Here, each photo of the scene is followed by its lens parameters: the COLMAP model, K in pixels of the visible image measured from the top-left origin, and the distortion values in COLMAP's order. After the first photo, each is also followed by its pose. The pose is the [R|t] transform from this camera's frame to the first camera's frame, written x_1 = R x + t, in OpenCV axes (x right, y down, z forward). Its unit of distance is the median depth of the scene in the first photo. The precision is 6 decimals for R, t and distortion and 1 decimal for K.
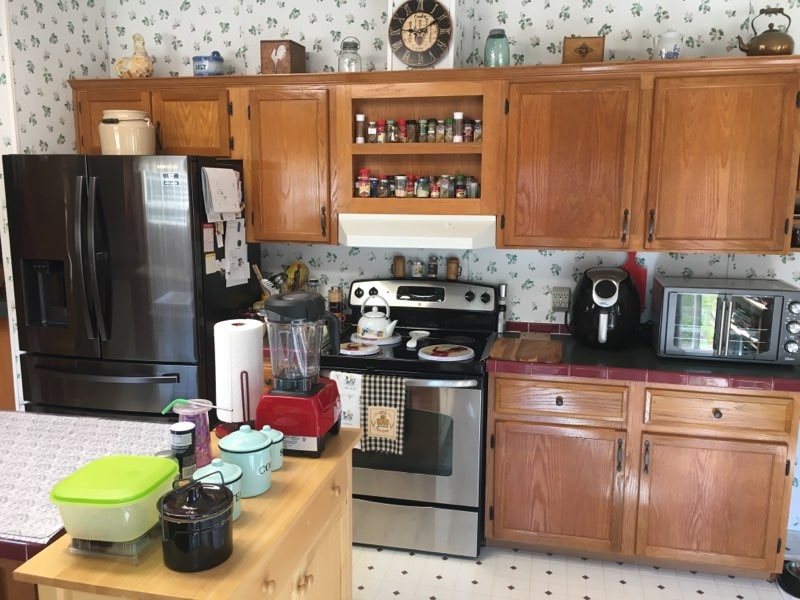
lens RADIAL K [[678.9, 0, 400.1], [0, 678.9, 300.9], [0, 0, 1]] dist [0.042760, -0.030724]
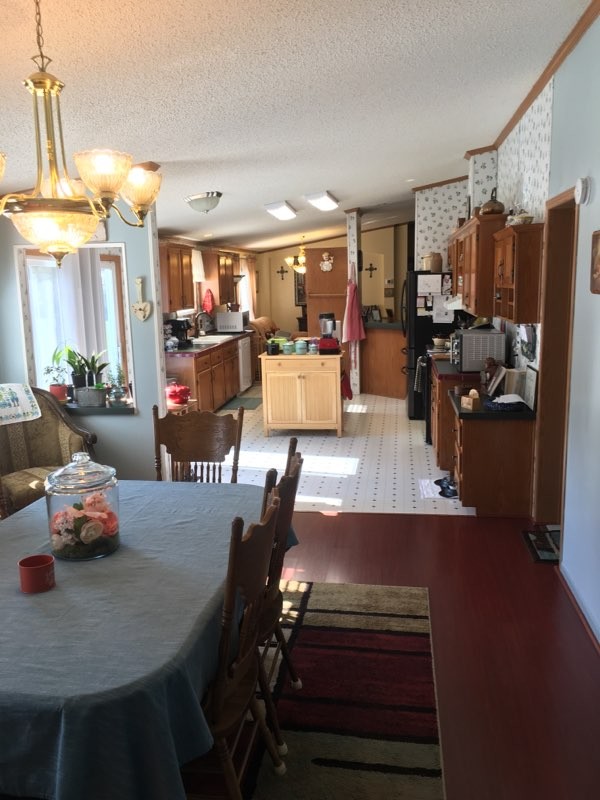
lens RADIAL K [[678.9, 0, 299.1], [0, 678.9, 399.7], [0, 0, 1]] dist [0.042760, -0.030724]
pose [[0.069183, 0.165103, -0.983847, 2.233554], [-0.143516, 0.977598, 0.153963, -0.058704], [0.987227, 0.130546, 0.091328, 0.343523]]
